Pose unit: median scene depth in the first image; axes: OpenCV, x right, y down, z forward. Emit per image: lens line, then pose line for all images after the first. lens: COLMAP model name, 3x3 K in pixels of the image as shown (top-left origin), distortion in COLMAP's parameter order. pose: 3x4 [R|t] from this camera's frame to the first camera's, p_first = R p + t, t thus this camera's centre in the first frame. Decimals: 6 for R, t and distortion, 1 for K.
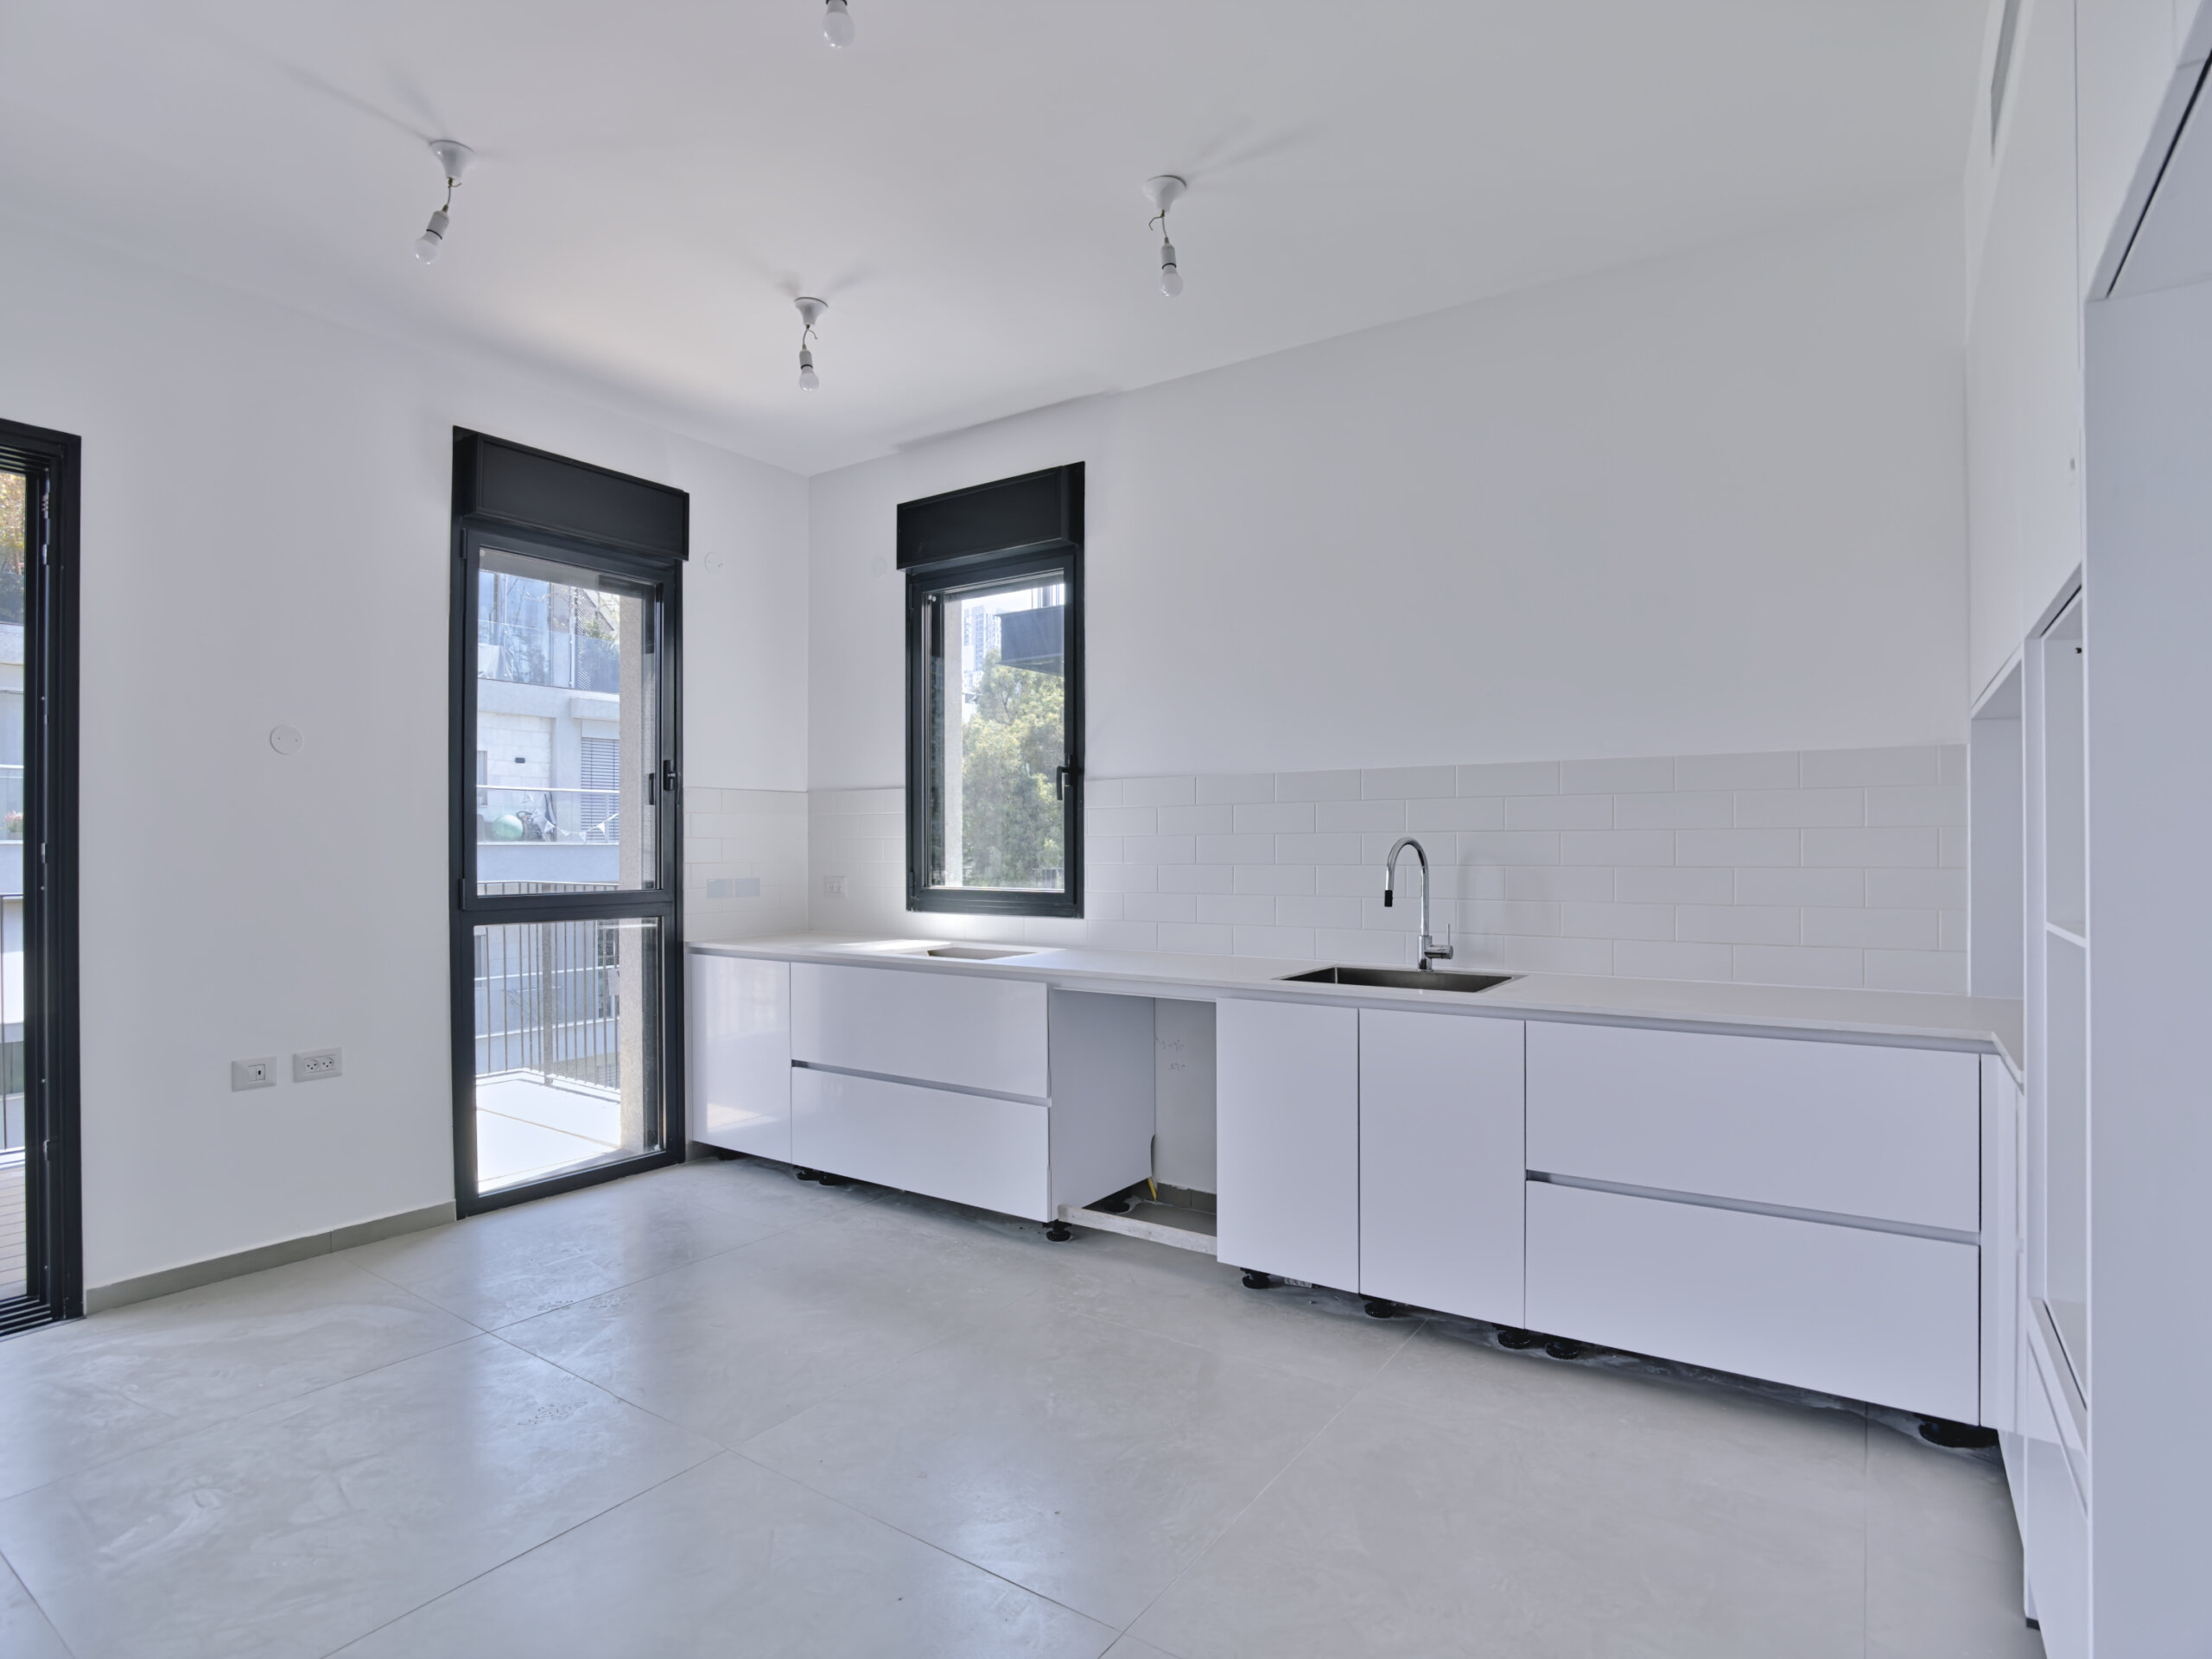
lens RADIAL K [[1143.0, 0, 1087.8], [0, 1143.0, 845.8], [0, 0, 1]] dist [-0.034402, 0.005299]
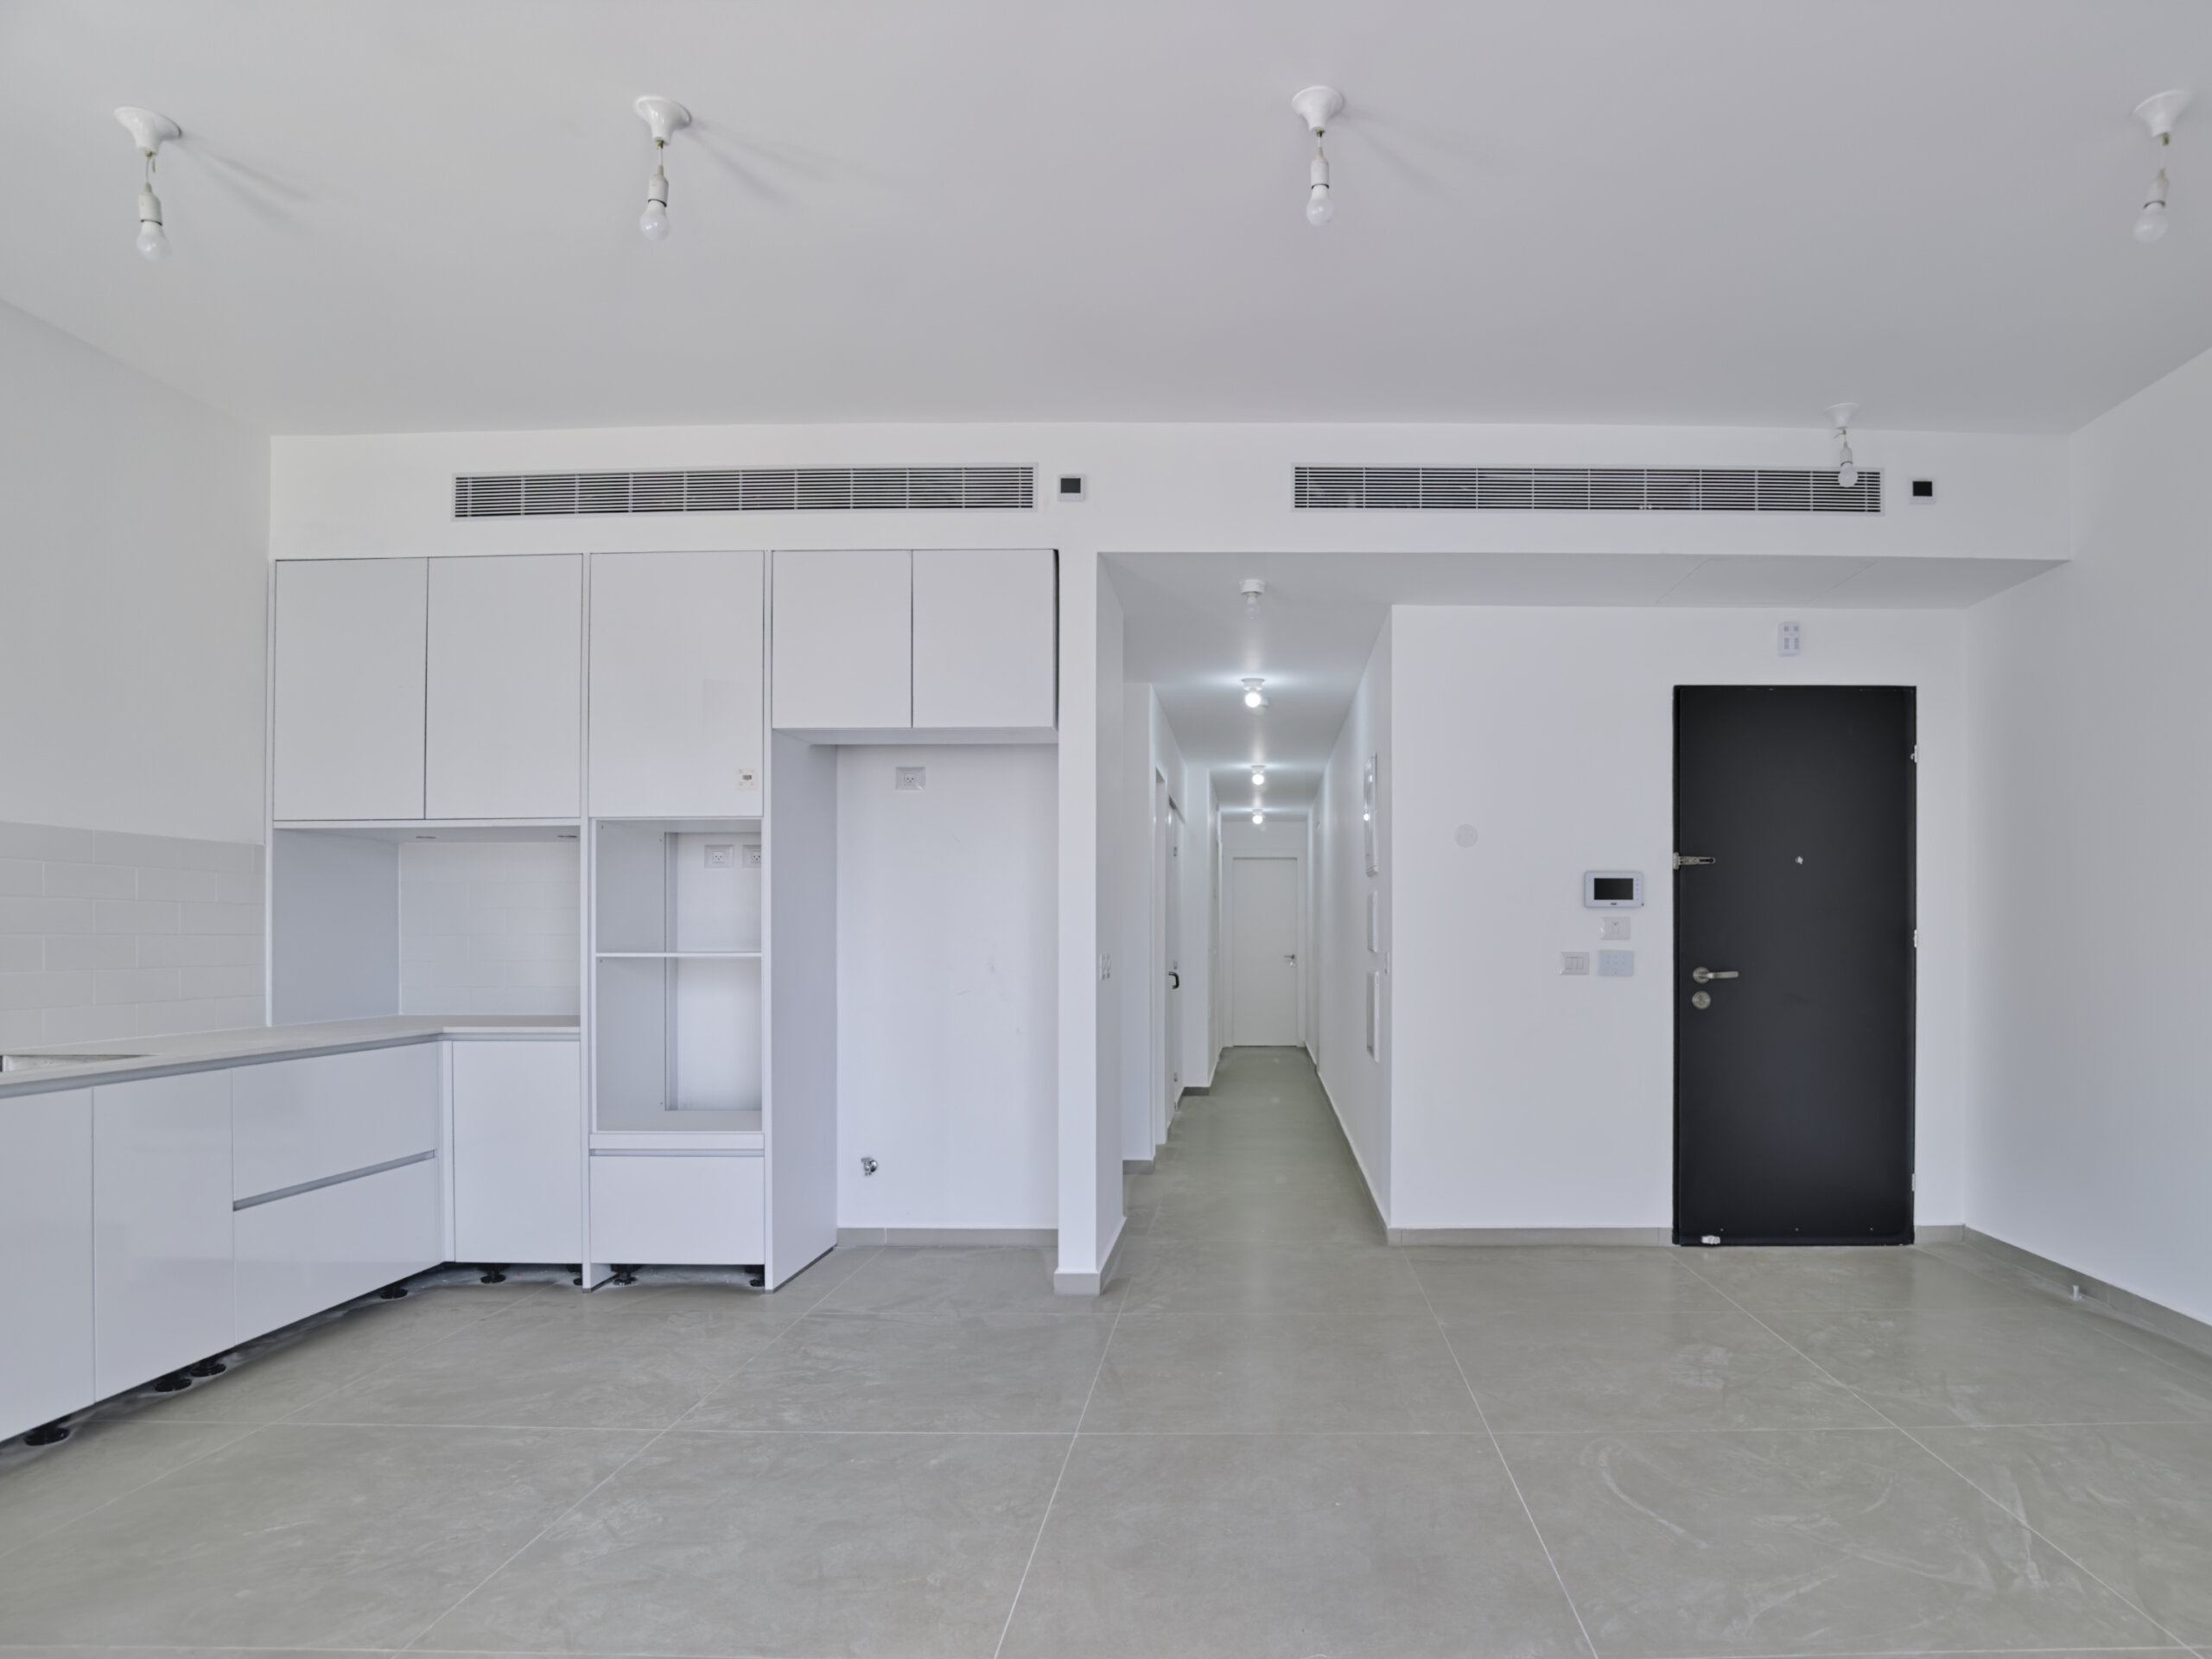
lens RADIAL K [[1305.0, 0, 1253.1], [0, 1305.0, 943.6], [0, 0, 1]] dist [-0.048424, 0.012136]
pose [[-0.567785, 0.000882, 0.823177, -0.910947], [0.001356, 0.999999, -0.000136, 0.024097], [-0.823176, 0.001039, -0.567785, 0.662434]]
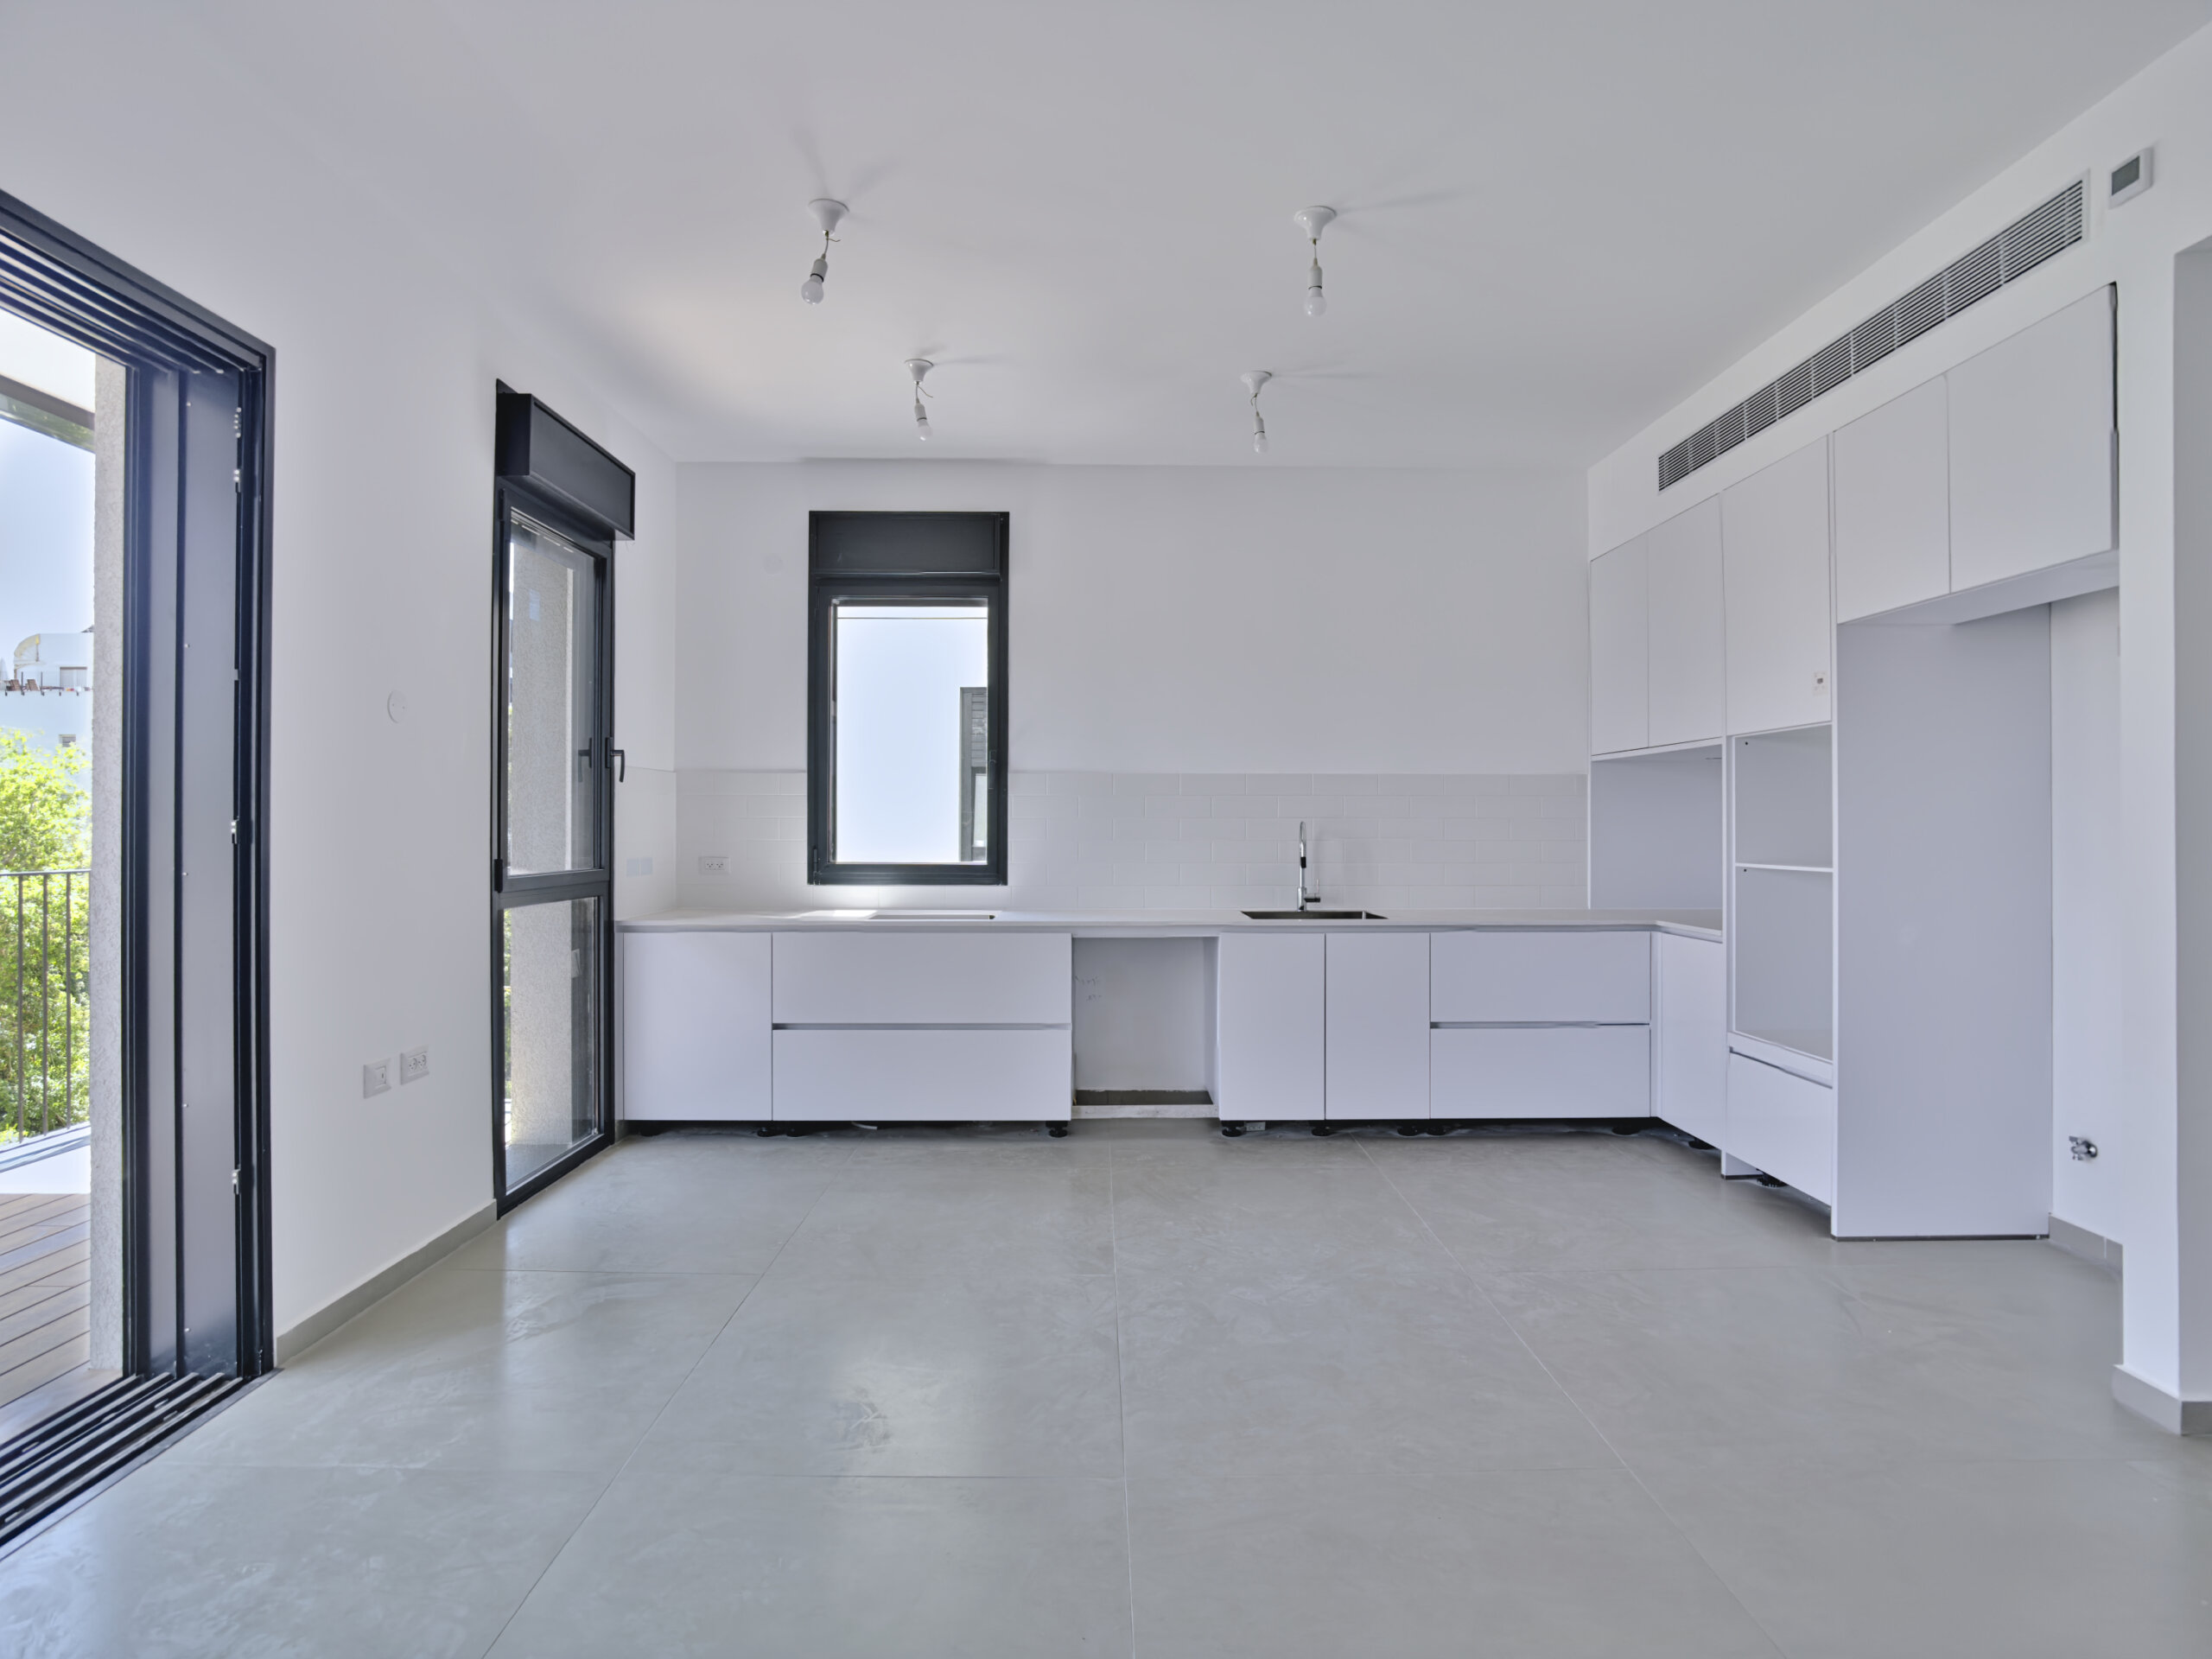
lens RADIAL K [[1143.0, 0, 1098.9], [0, 1143.0, 820.1], [0, 0, 1]] dist [-0.034402, 0.005299]
pose [[0.817132, 0.007761, 0.576398, -0.731452], [-0.005227, 0.999968, -0.006055, 0.000467], [-0.576427, 0.001935, 0.817147, -0.062873]]
